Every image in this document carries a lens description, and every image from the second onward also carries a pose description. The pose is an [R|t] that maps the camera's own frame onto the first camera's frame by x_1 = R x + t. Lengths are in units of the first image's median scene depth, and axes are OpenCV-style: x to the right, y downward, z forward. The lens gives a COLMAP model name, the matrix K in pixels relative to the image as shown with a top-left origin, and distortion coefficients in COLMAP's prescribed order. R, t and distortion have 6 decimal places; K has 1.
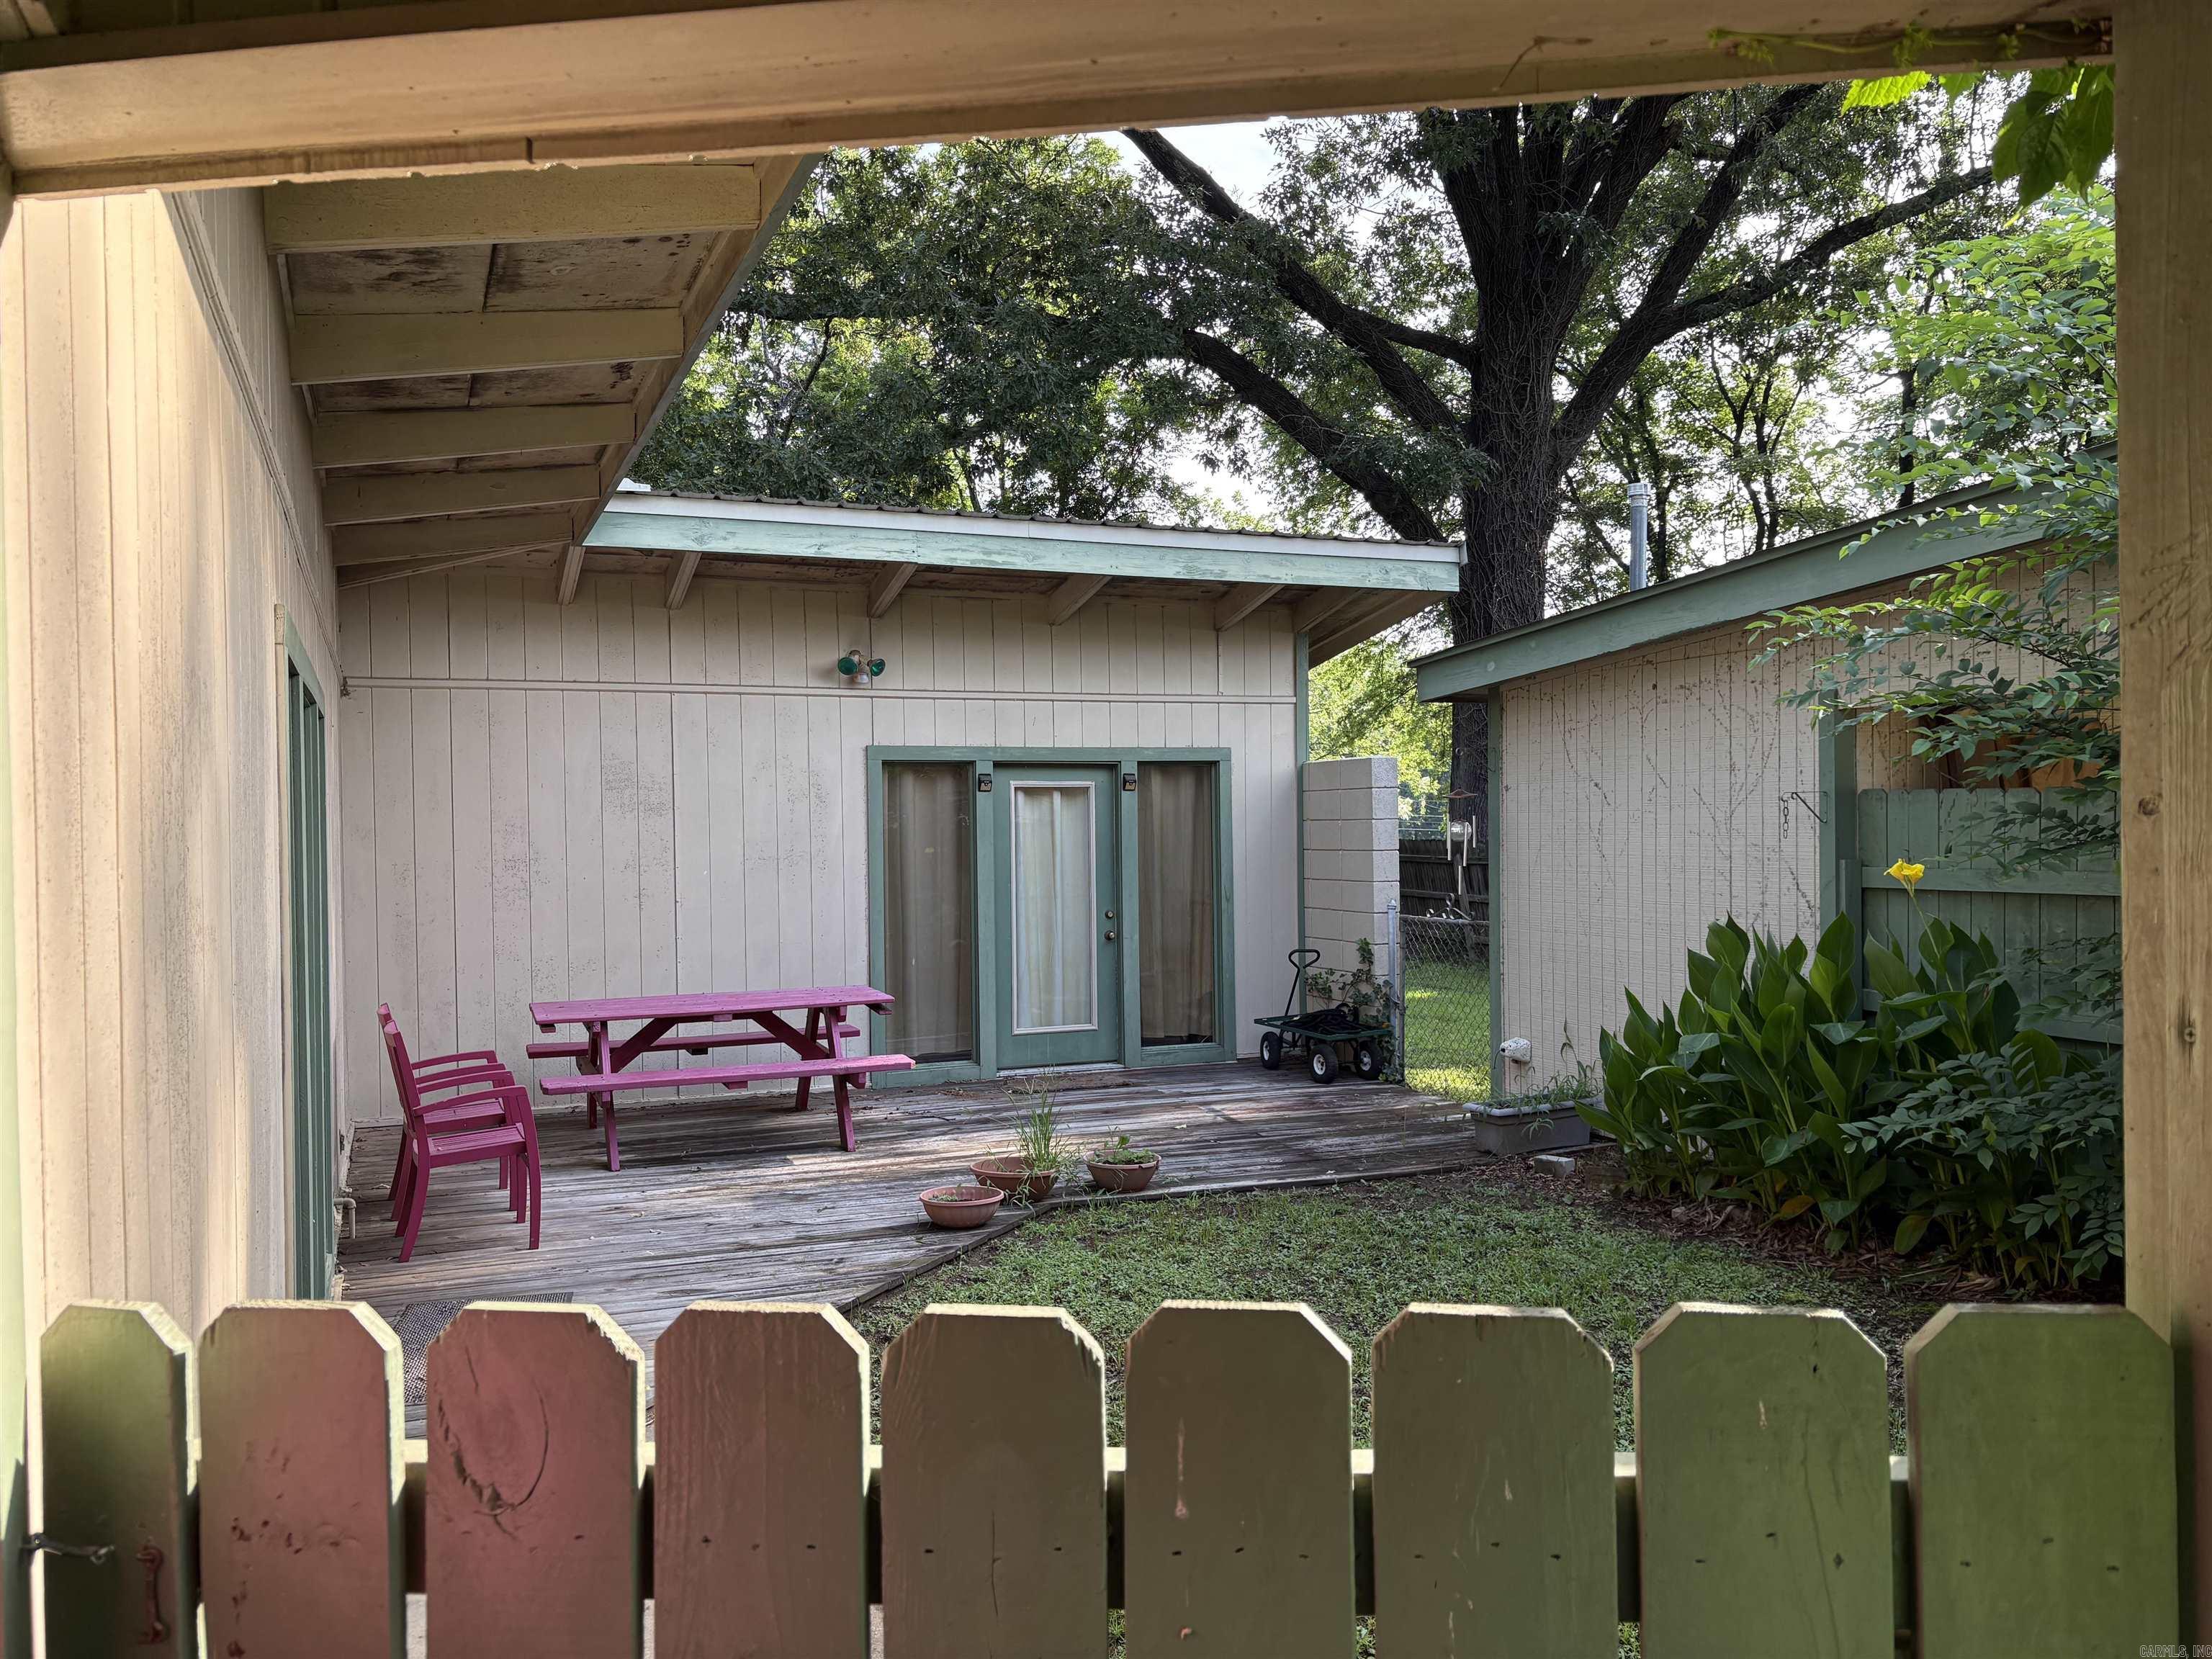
lens RADIAL K [[1659.6, 0, 1106.0], [0, 1659.6, 829.5], [0, 0, 1]] dist [0.025679, -0.003054]
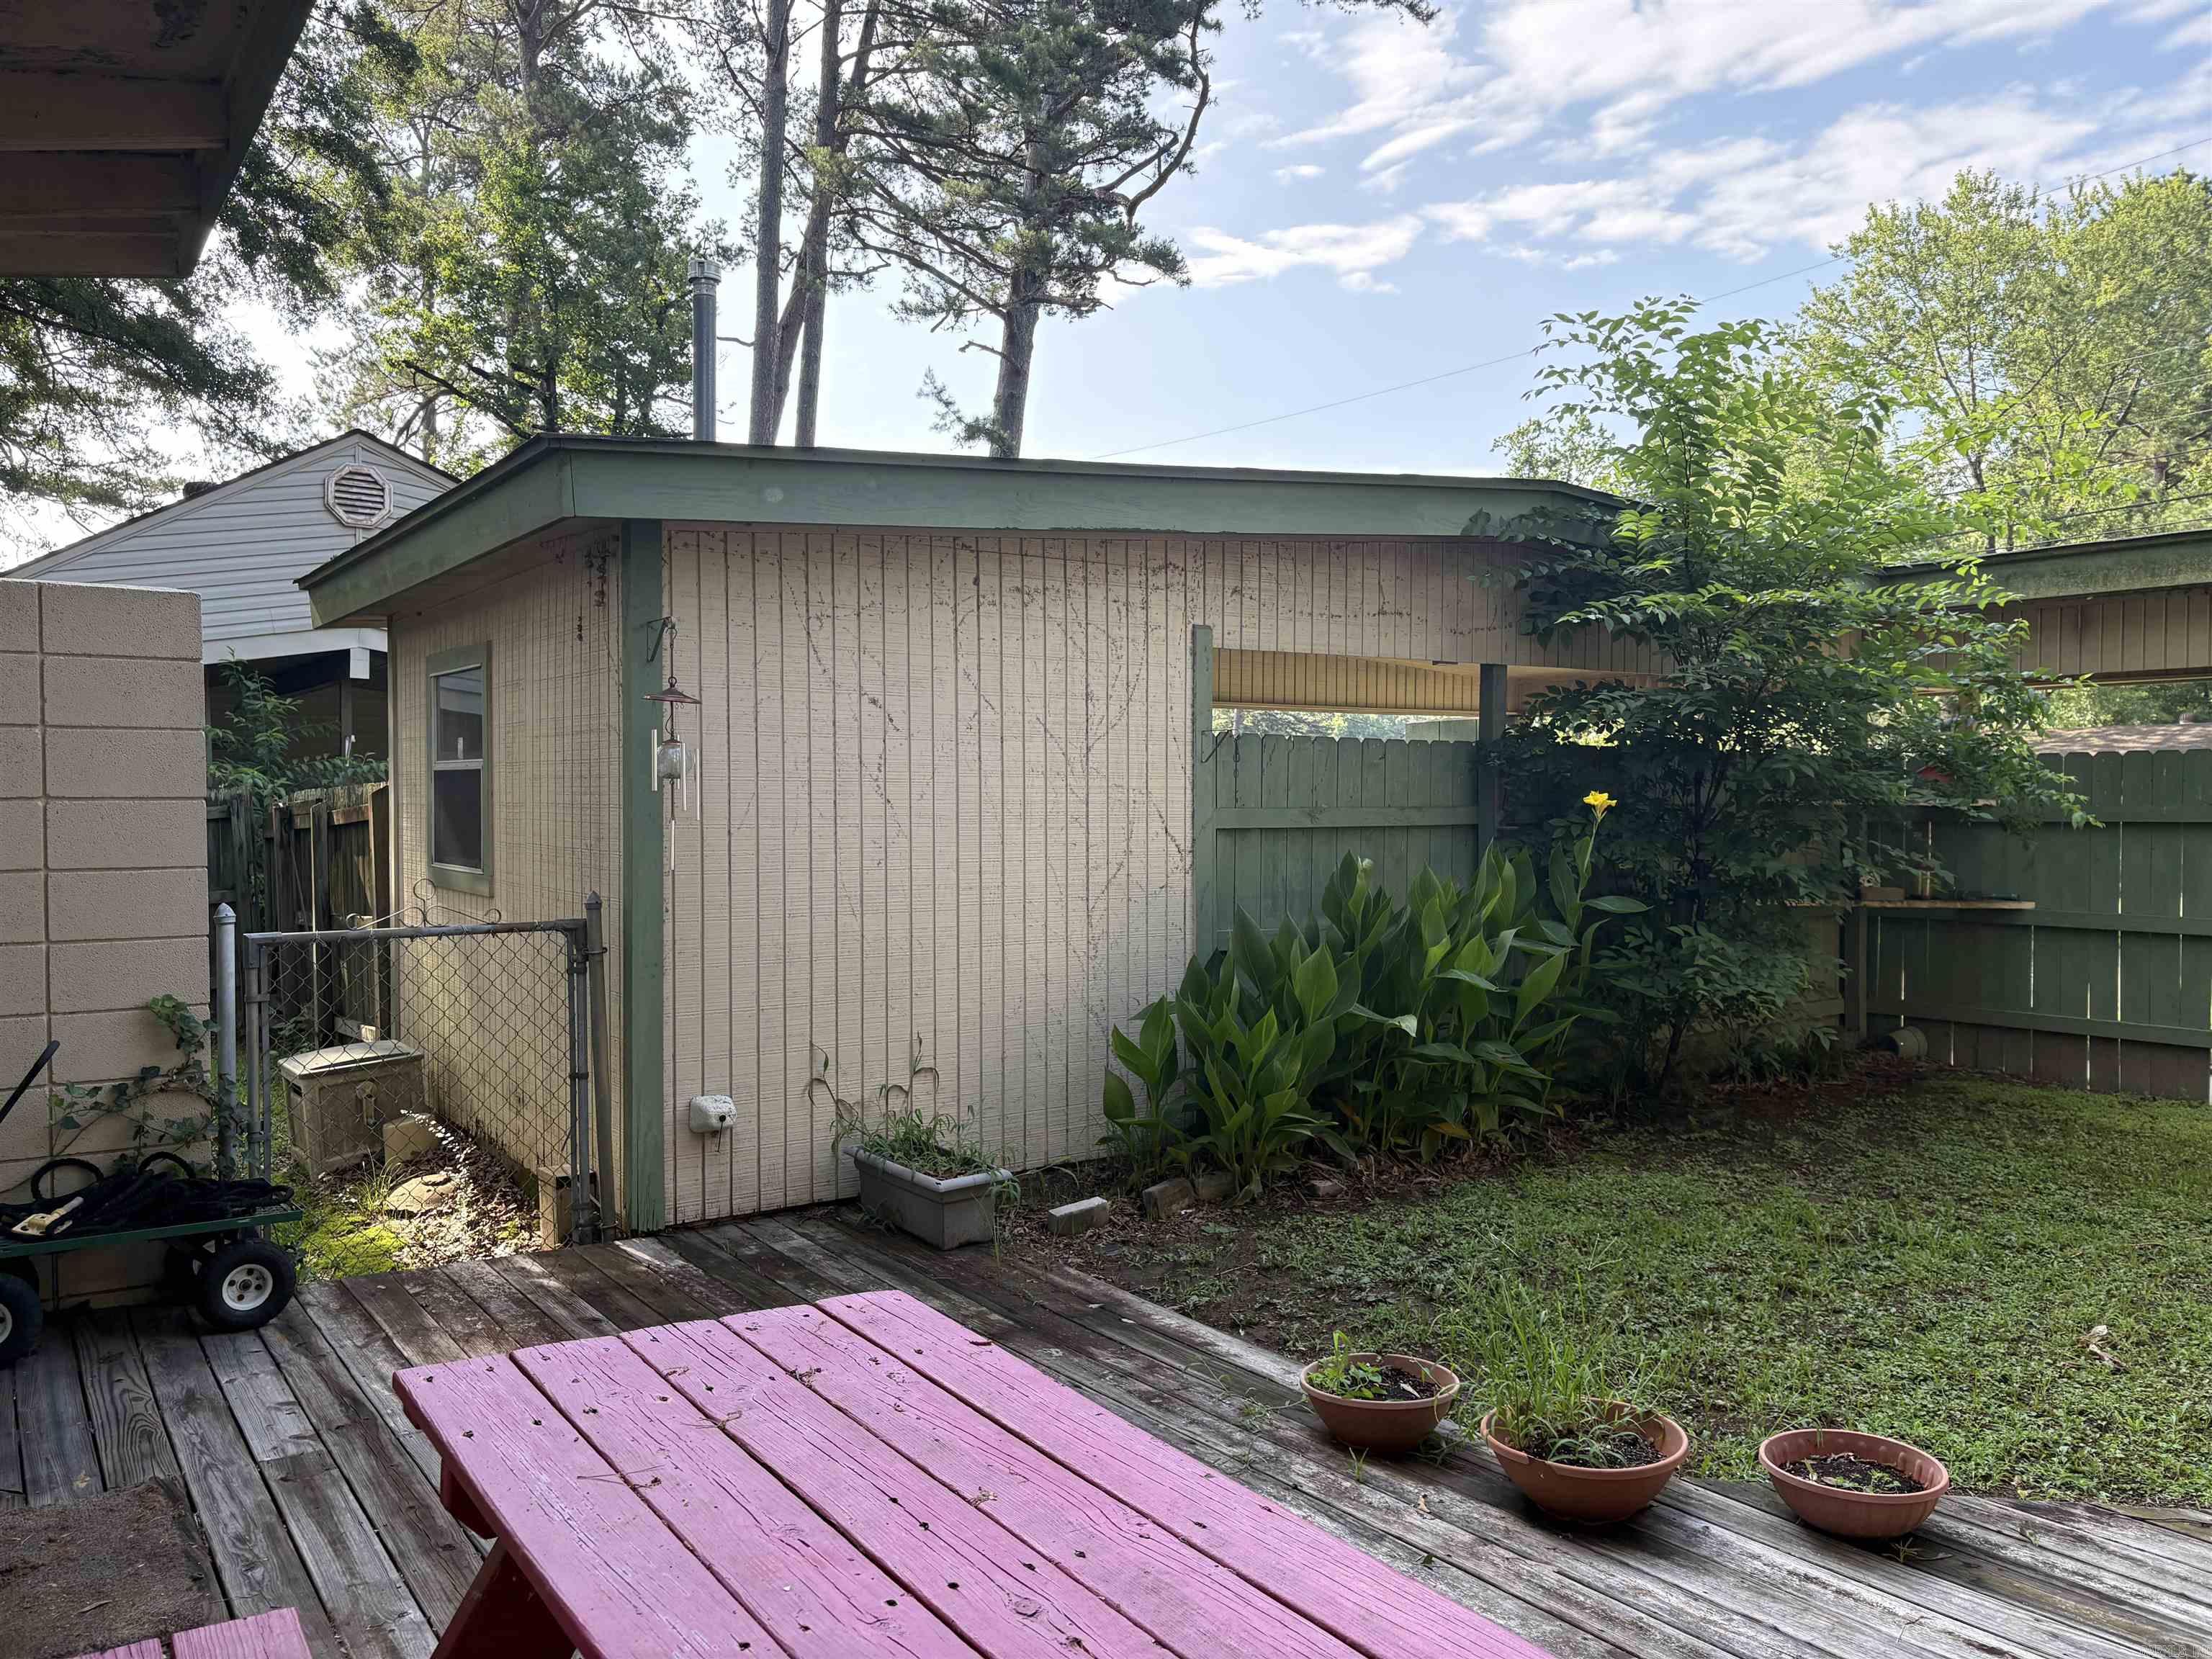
lens RADIAL K [[1659.6, 0, 1106.0], [0, 1659.6, 829.5], [0, 0, 1]] dist [0.025679, -0.003054]
pose [[-0.203715, -0.007909, 0.978998, -0.442090], [0.002790, 0.999959, 0.008658, 0.023078], [-0.979026, 0.004495, -0.203684, 1.104565]]
